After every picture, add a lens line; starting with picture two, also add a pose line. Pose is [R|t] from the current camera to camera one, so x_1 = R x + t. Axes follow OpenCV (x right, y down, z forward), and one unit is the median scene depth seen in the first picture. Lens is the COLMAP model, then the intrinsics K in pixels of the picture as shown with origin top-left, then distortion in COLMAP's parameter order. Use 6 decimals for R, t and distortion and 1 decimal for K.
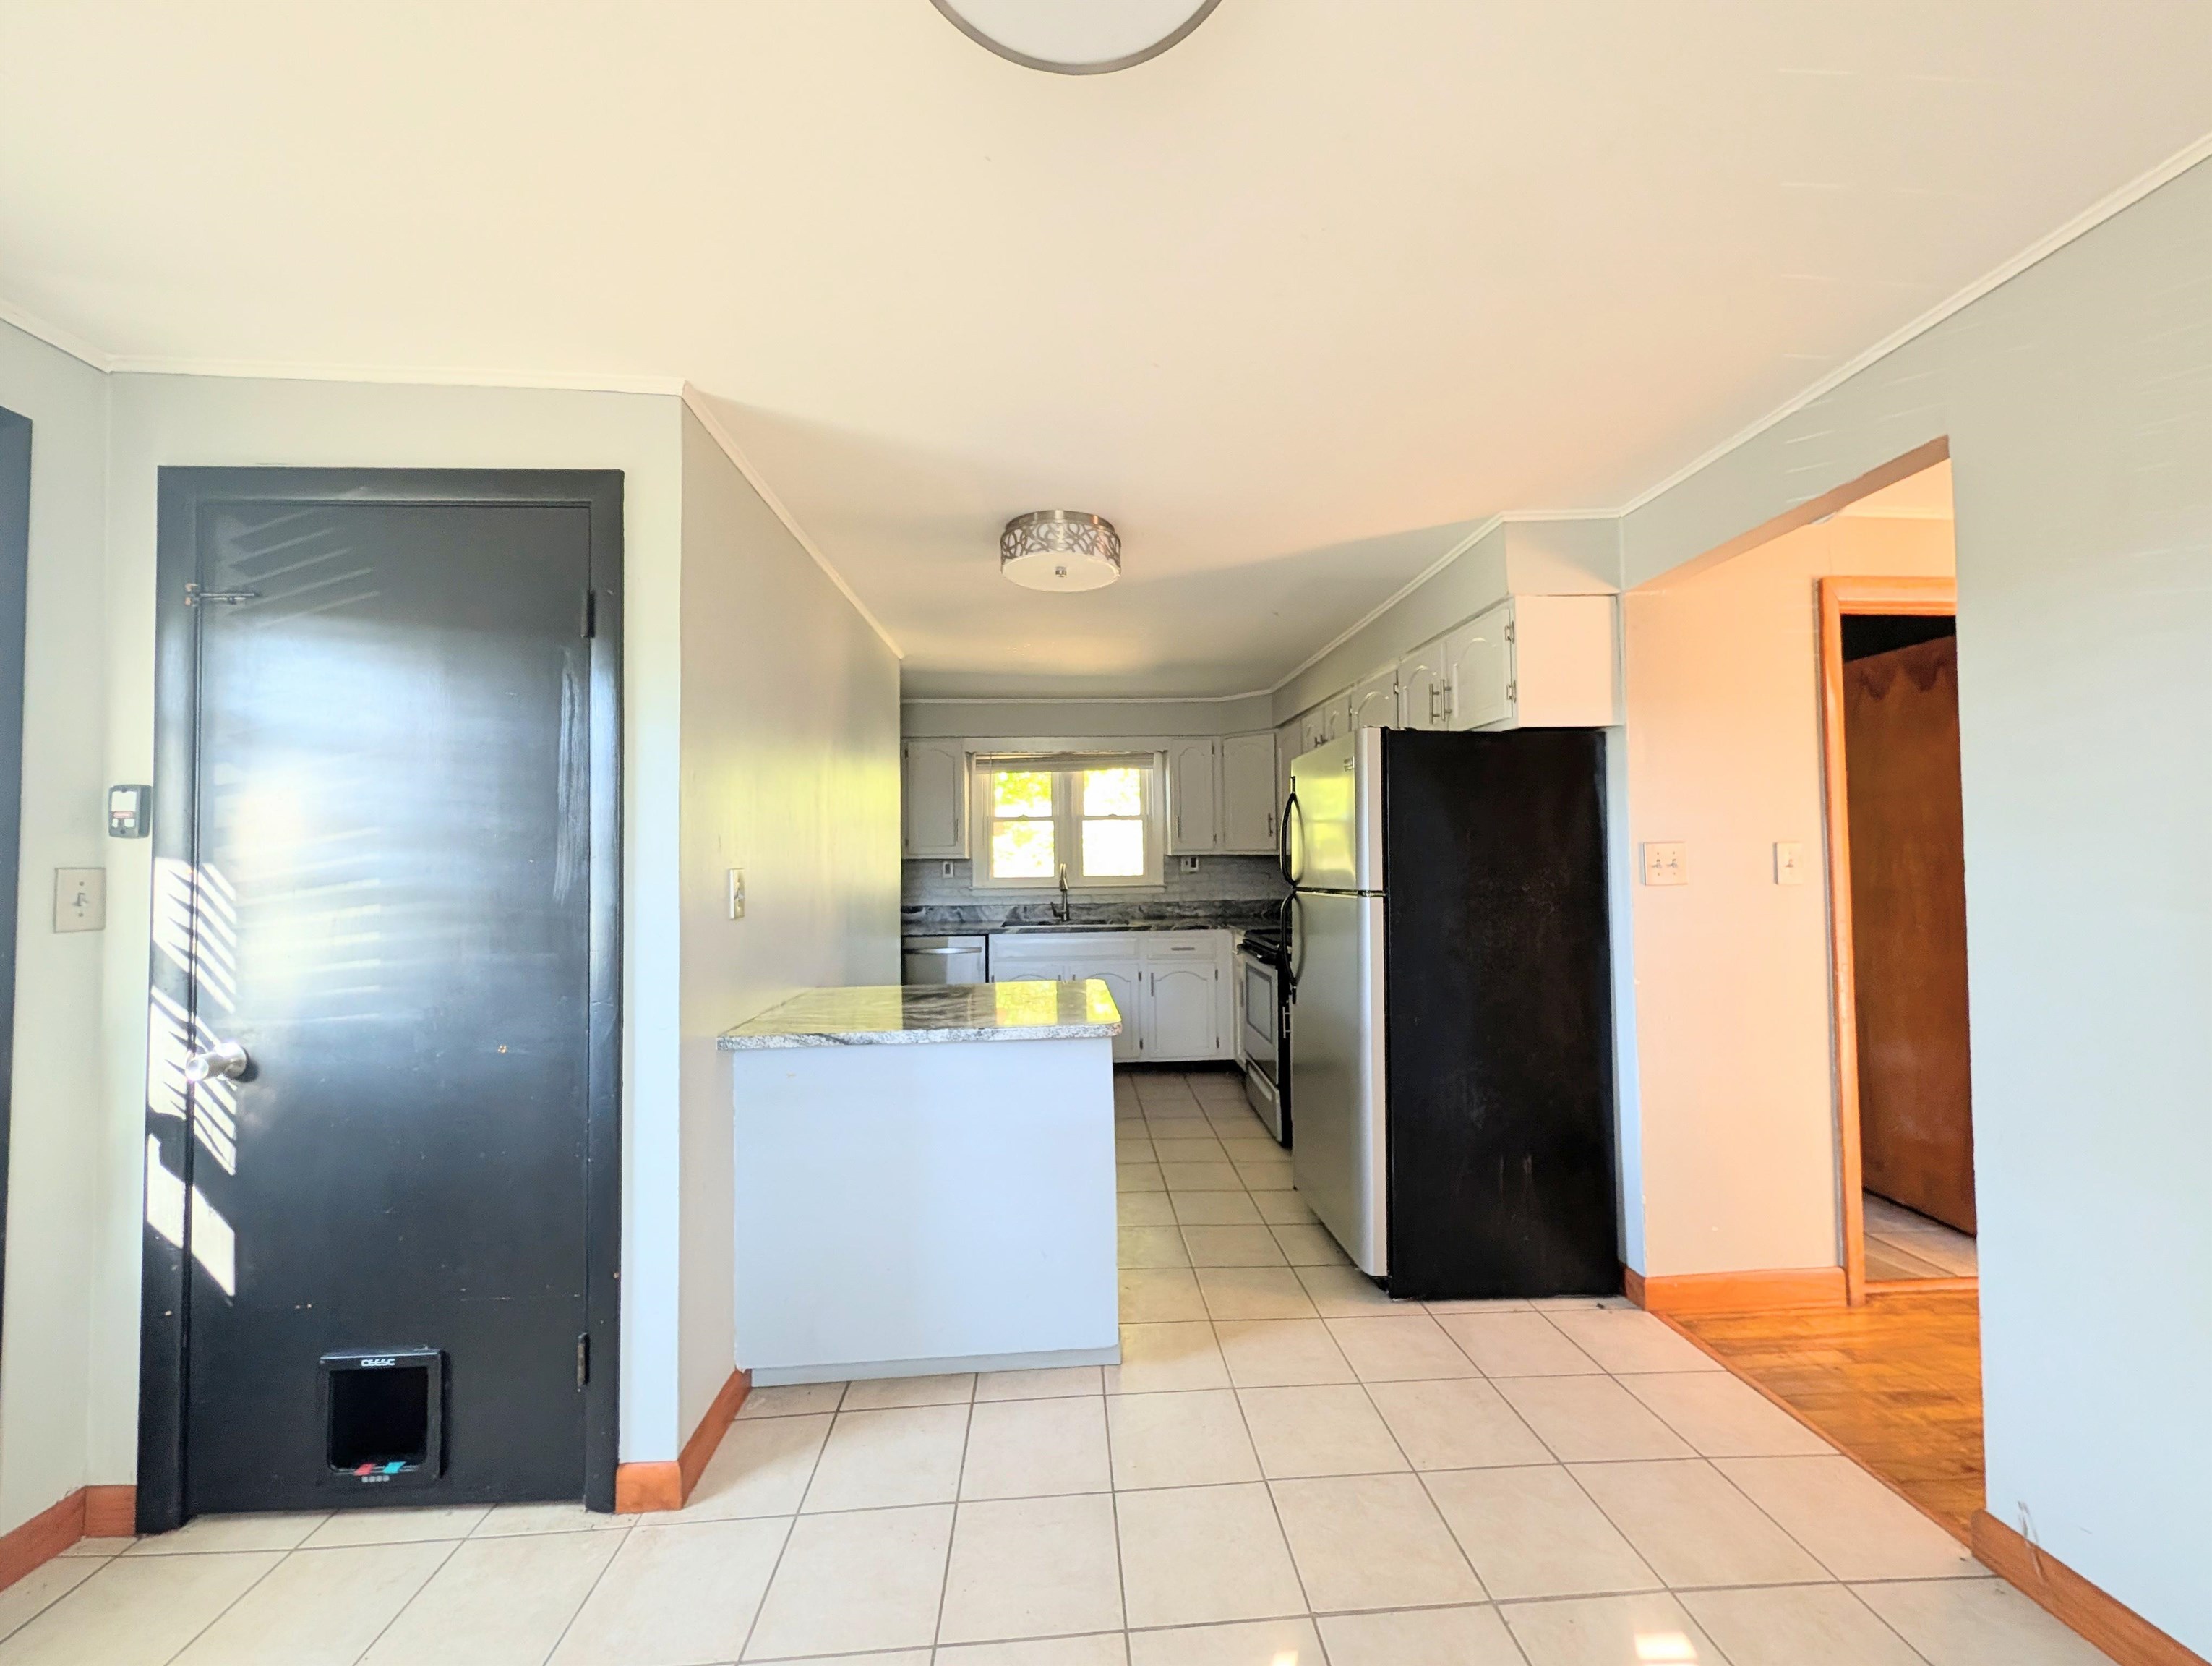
lens RADIAL K [[849.5, 0, 1110.0], [0, 849.5, 825.6], [0, 0, 1]] dist [0.002366, -0.000100]
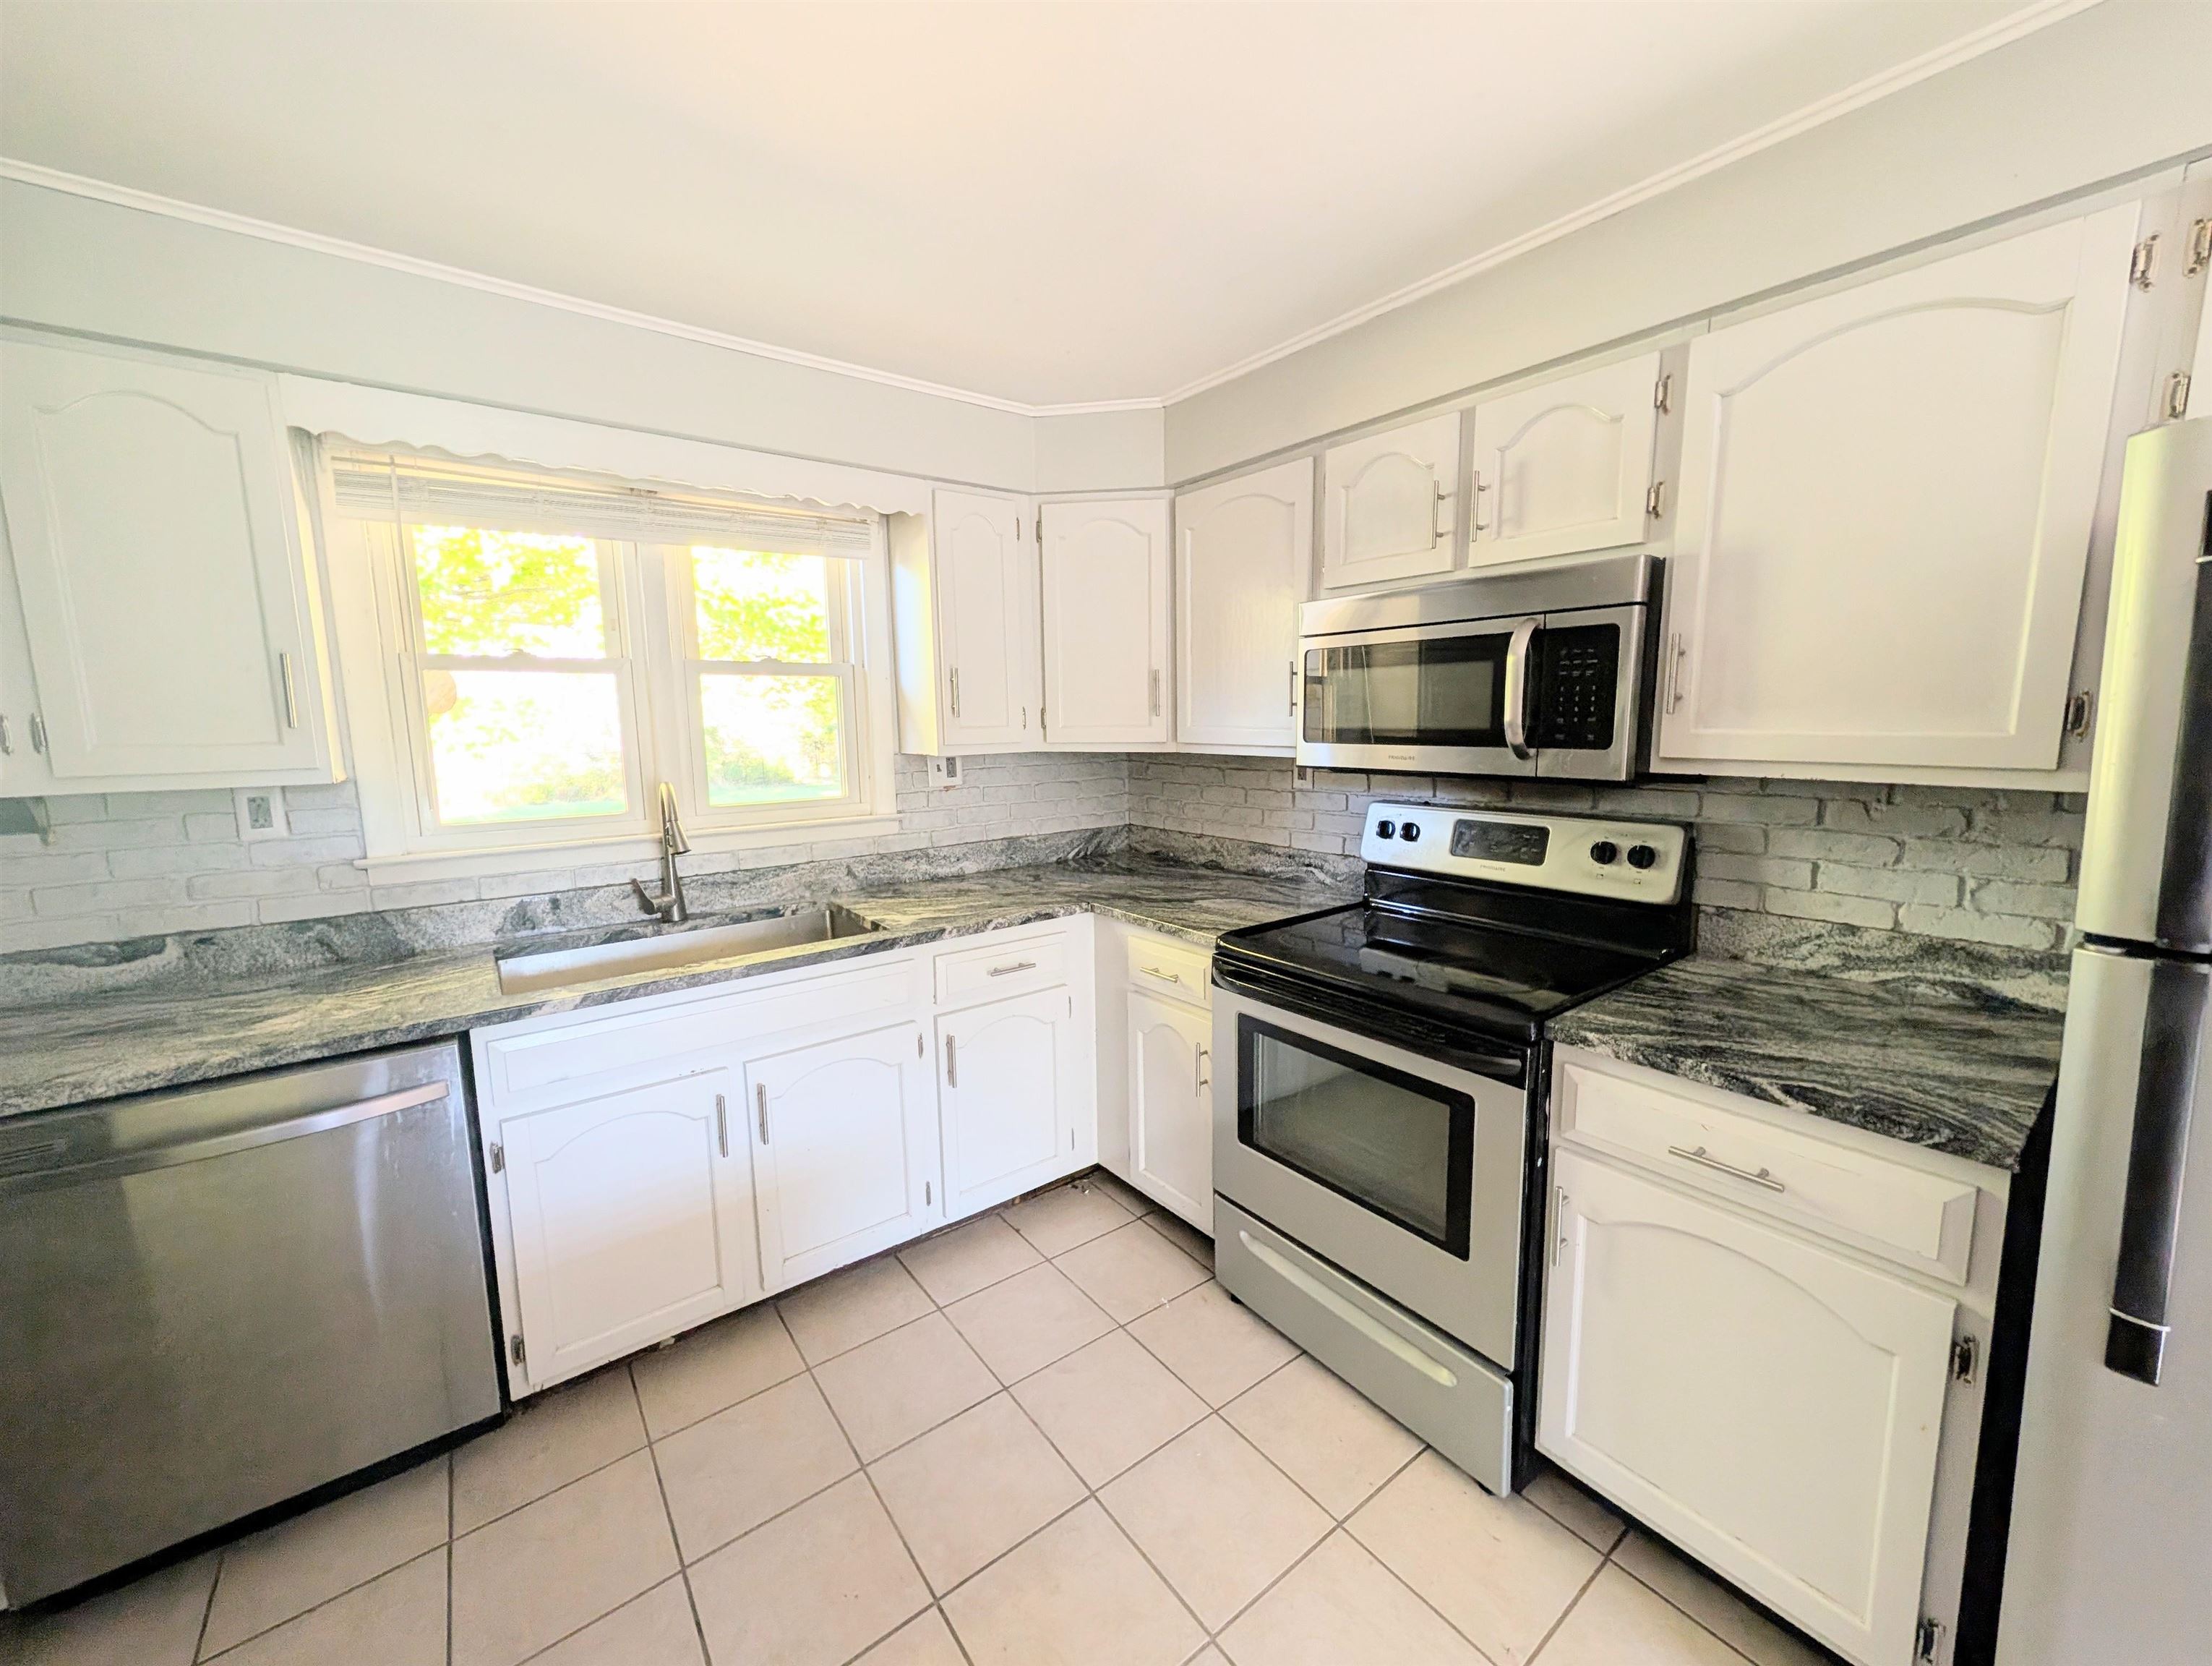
lens RADIAL K [[849.5, 0, 1105.8], [0, 849.5, 832.0], [0, 0, 1]] dist [0.002366, -0.000100]
pose [[0.821721, -0.072922, 0.565206, -0.110448], [-0.018980, 0.987728, 0.155029, 0.002569], [-0.569574, -0.138119, 0.810252, 0.554715]]
